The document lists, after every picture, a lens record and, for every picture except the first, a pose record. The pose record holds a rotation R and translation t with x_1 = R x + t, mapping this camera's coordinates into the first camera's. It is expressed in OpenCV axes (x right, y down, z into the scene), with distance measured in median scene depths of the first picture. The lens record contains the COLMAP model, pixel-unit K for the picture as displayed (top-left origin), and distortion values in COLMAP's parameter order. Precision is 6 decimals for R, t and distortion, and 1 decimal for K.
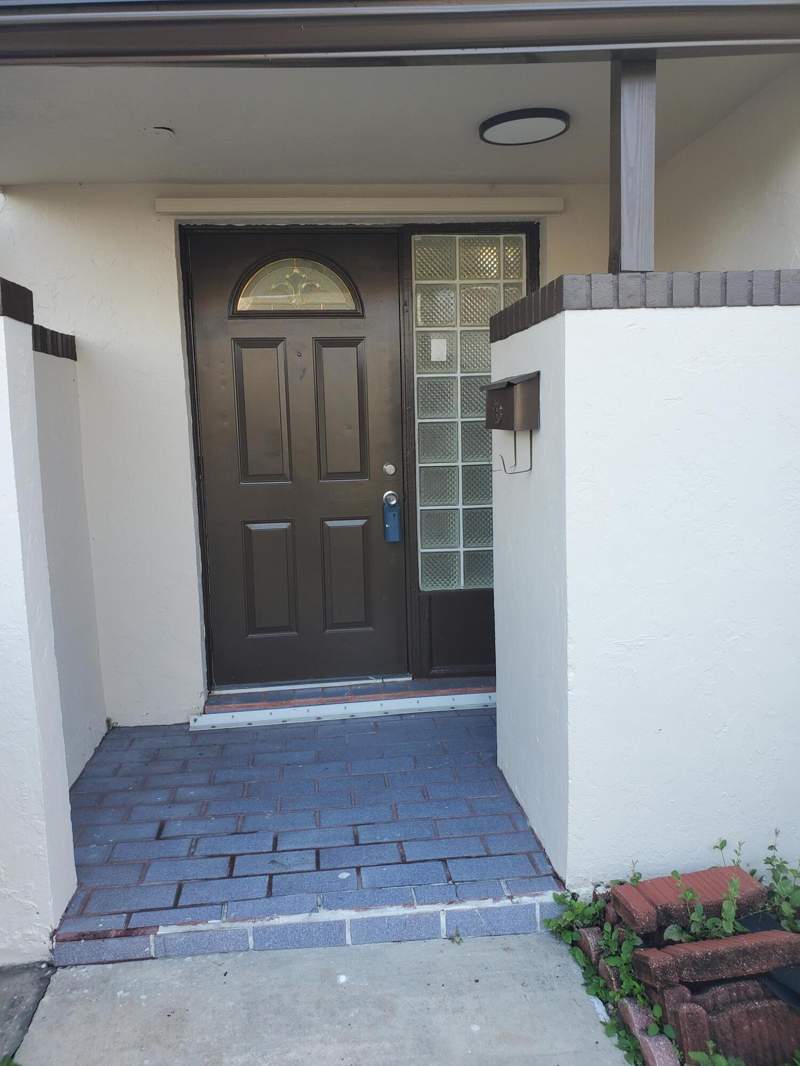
lens RADIAL K [[814.2, 0, 398.8], [0, 814.2, 532.3], [0, 0, 1]] dist [0.061381, -0.001017]
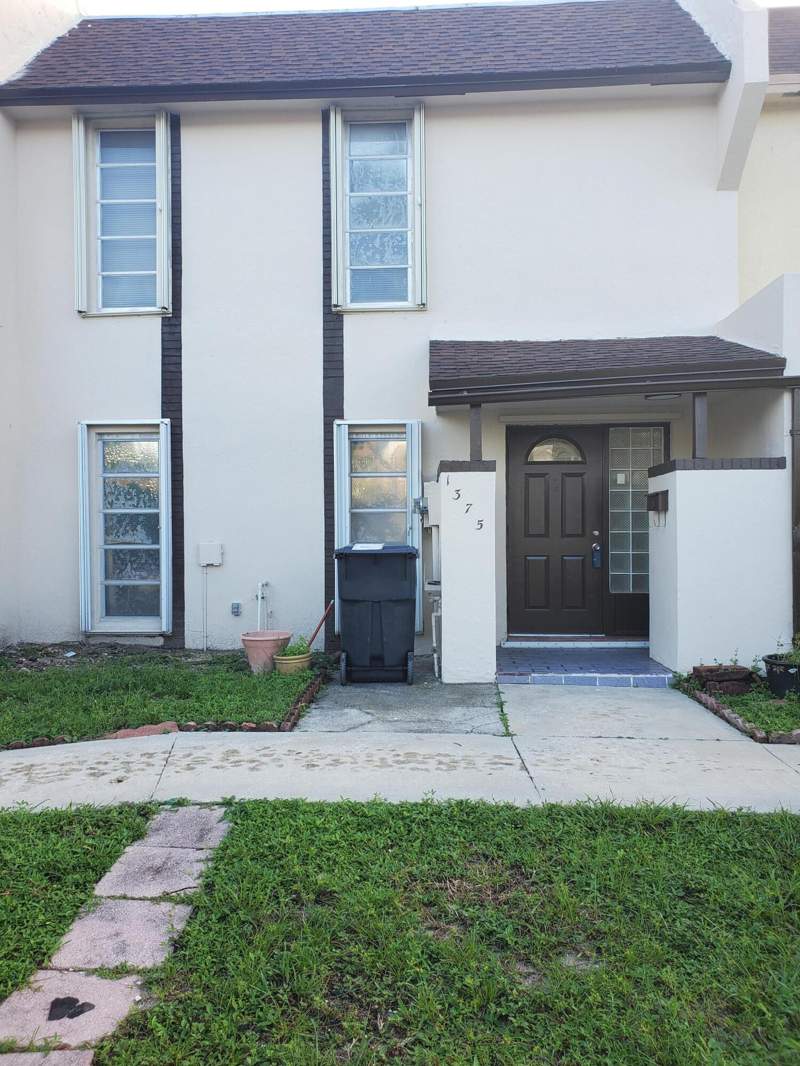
lens RADIAL K [[814.2, 0, 401.6], [0, 814.2, 533.8], [0, 0, 1]] dist [0.061381, -0.001017]
pose [[0.986651, 0.020340, -0.161572, -0.182450], [-0.041623, 0.990711, -0.129457, 0.238726], [0.157438, 0.134454, 0.978333, -1.260386]]
